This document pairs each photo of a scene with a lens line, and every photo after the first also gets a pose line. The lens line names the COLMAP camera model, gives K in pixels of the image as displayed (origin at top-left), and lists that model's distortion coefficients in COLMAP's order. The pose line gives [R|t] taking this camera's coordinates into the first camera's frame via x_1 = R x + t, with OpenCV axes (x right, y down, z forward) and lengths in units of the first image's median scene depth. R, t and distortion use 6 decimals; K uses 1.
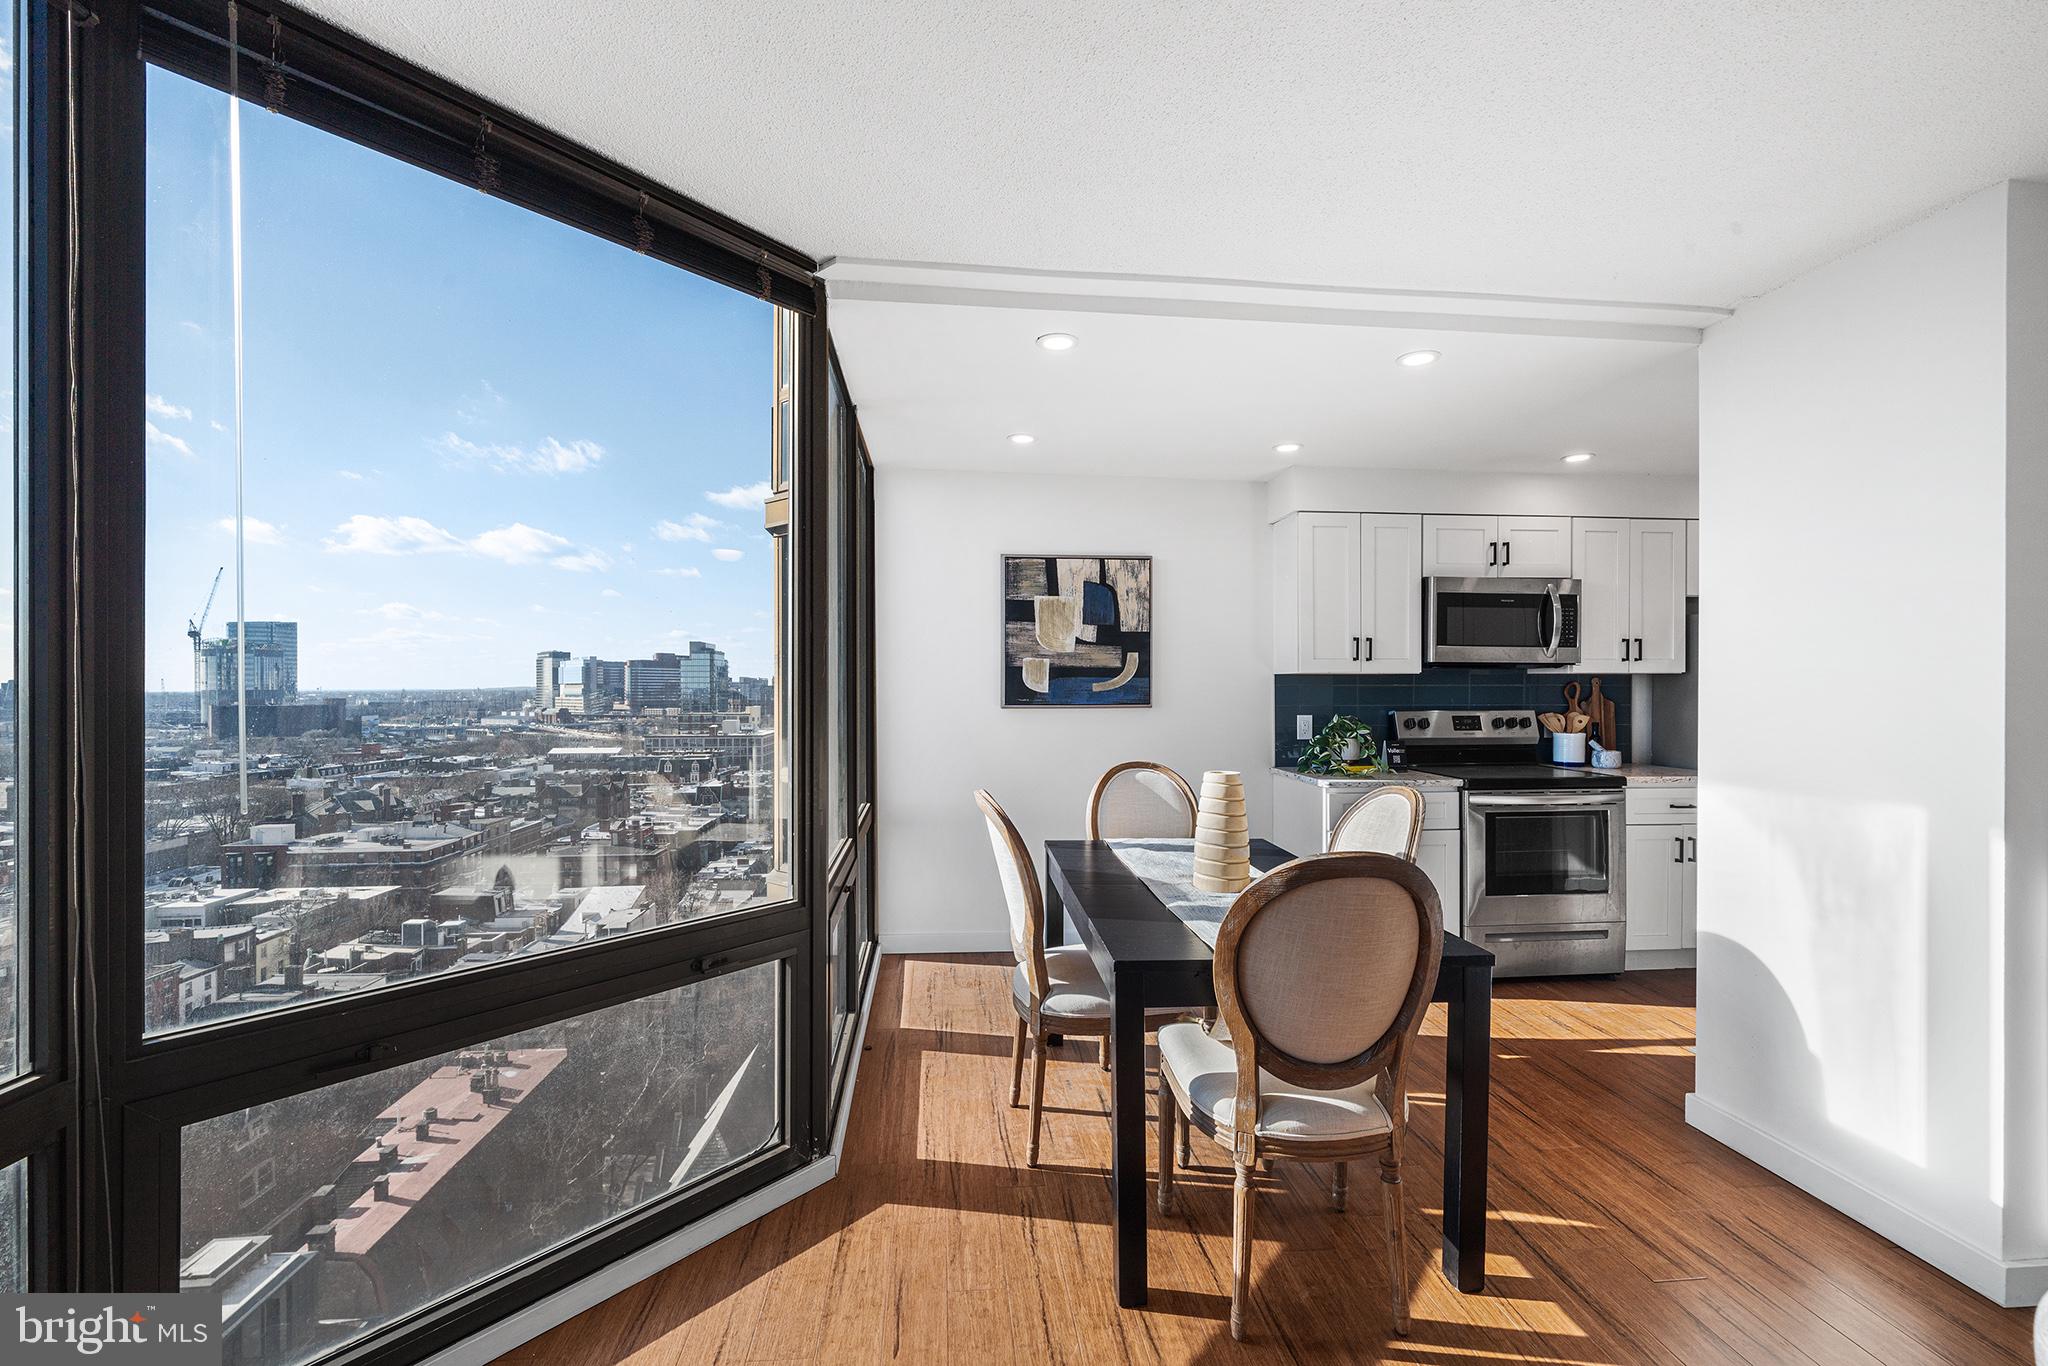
lens RADIAL K [[837.8, 0, 1032.8], [0, 837.8, 688.0], [0, 0, 1]] dist [0.003472, -0.001395]
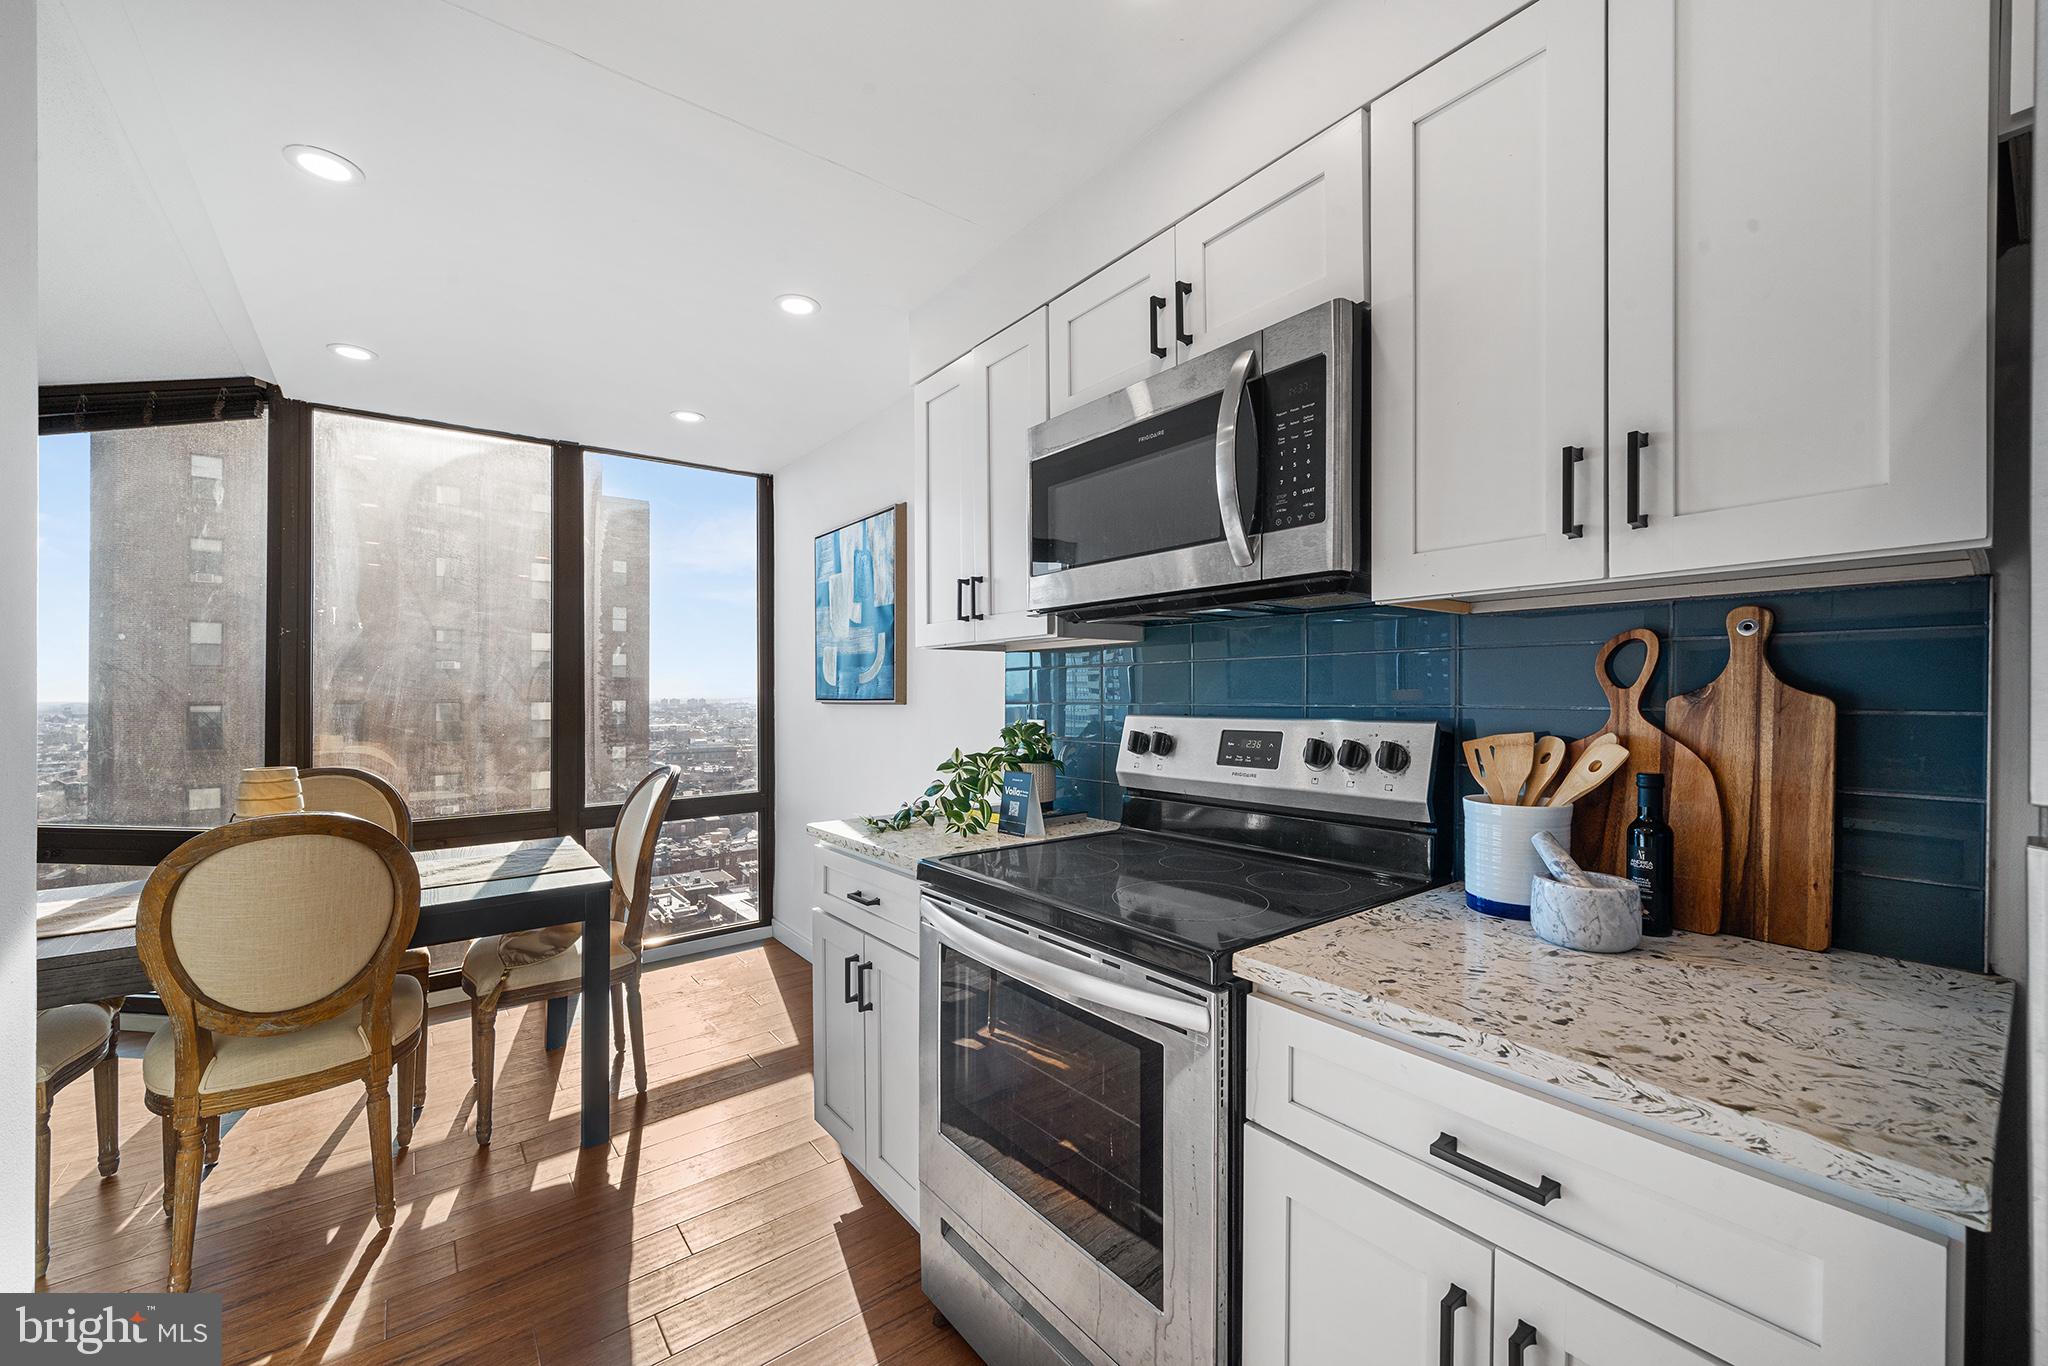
lens RADIAL K [[778.7, 0, 1030.7], [0, 778.7, 697.2], [0, 0, 1]] dist [0.004220, -0.002036]
pose [[0.547990, 0.000601, -0.836485, 0.804359], [0.002936, 0.999992, 0.002642, 0.015482], [0.836480, -0.003904, 0.547984, 0.720842]]
